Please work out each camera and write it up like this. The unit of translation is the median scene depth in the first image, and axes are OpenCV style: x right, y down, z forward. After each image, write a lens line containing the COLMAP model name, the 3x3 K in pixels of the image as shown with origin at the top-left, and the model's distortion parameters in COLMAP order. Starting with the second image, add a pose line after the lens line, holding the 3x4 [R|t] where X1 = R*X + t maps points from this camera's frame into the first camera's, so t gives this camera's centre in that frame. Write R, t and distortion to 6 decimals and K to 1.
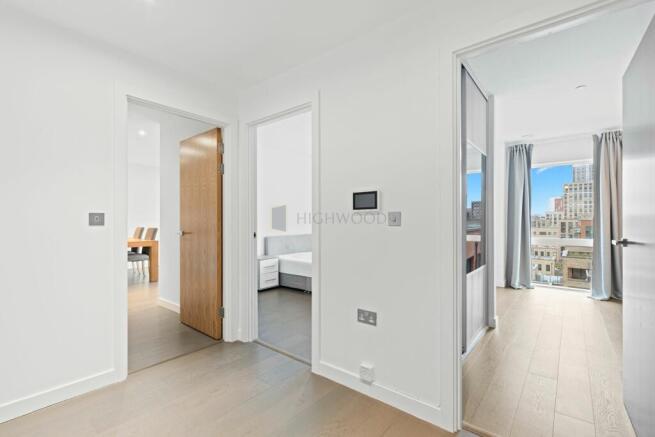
lens RADIAL K [[299.2, 0, 330.7], [0, 299.2, 220.4], [0, 0, 1]] dist [0.003471, 0.001206]
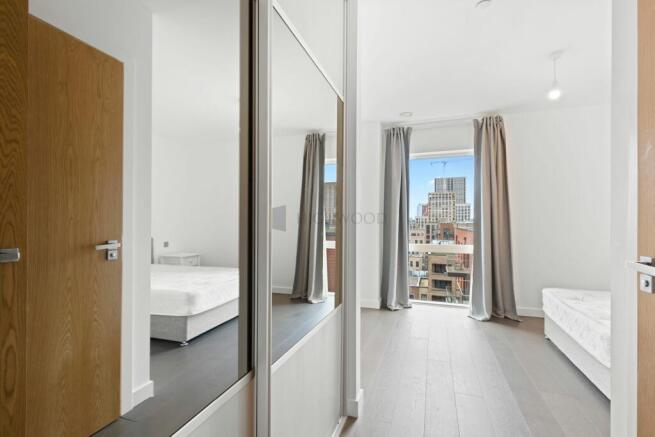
lens RADIAL K [[299.2, 0, 327.7], [0, 299.2, 220.9], [0, 0, 1]] dist [0.003471, 0.001206]
pose [[0.944035, 0.007790, 0.329753, 0.200324], [-0.005821, 0.999959, -0.006956, 0.002694], [-0.329794, 0.004647, 0.944041, 0.318533]]
